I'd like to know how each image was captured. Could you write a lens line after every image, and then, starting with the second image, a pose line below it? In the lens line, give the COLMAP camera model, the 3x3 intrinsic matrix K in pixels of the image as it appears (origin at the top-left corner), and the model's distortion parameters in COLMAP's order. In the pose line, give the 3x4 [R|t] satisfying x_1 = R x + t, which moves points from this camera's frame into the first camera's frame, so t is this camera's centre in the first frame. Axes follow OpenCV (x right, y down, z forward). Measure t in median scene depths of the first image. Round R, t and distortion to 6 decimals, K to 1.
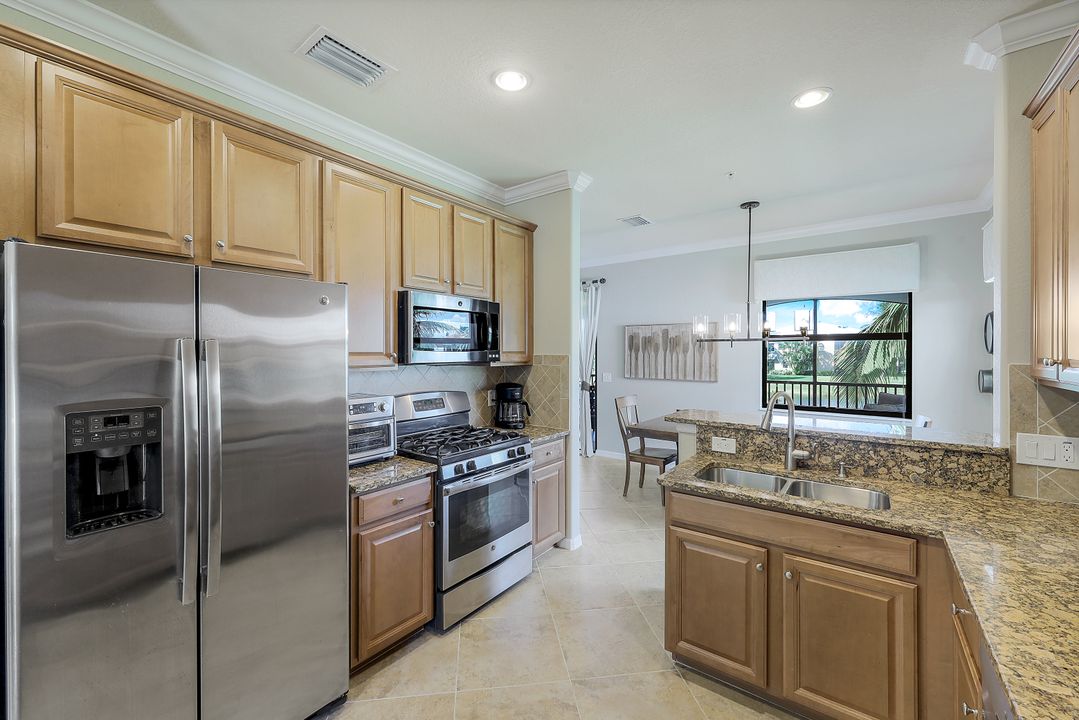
lens RADIAL K [[440.6, 0, 532.0], [0, 440.6, 354.8], [0, 0, 1]] dist [-0.000393, -0.000134]
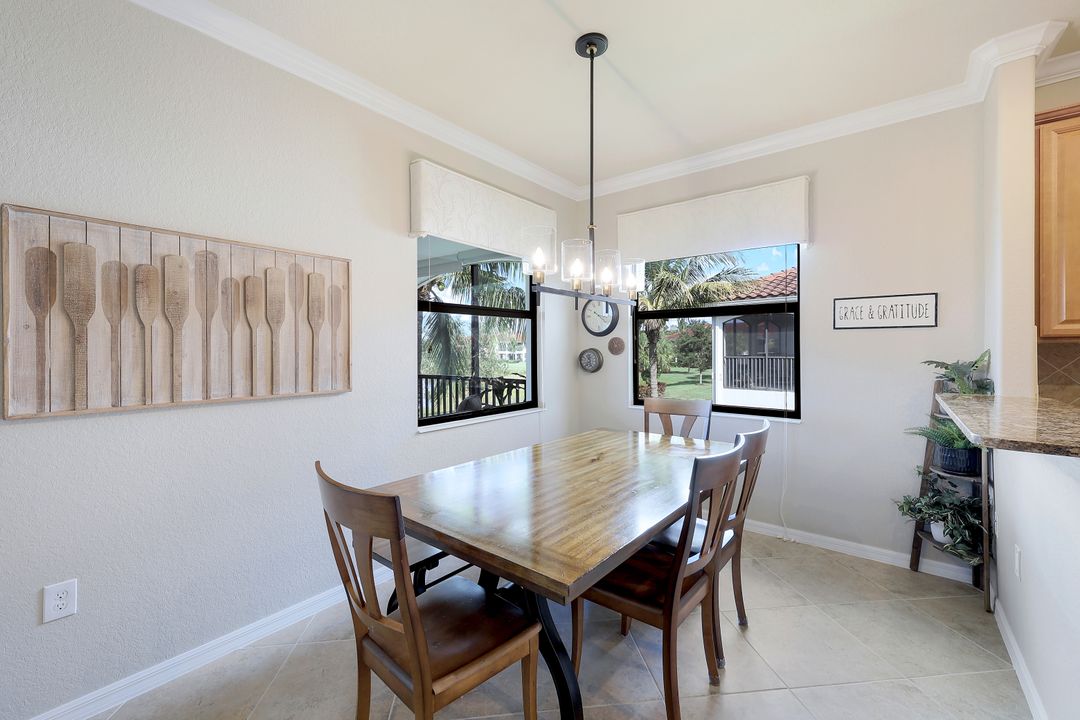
lens RADIAL K [[437.4, 0, 537.6], [0, 437.4, 351.4], [0, 0, 1]] dist [0.003738, 0.000414]
pose [[0.028594, -0.010524, 0.999536, -0.038313], [0.012762, 0.999867, 0.010162, 0.028484], [-0.999510, 0.012465, 0.028725, 1.237769]]
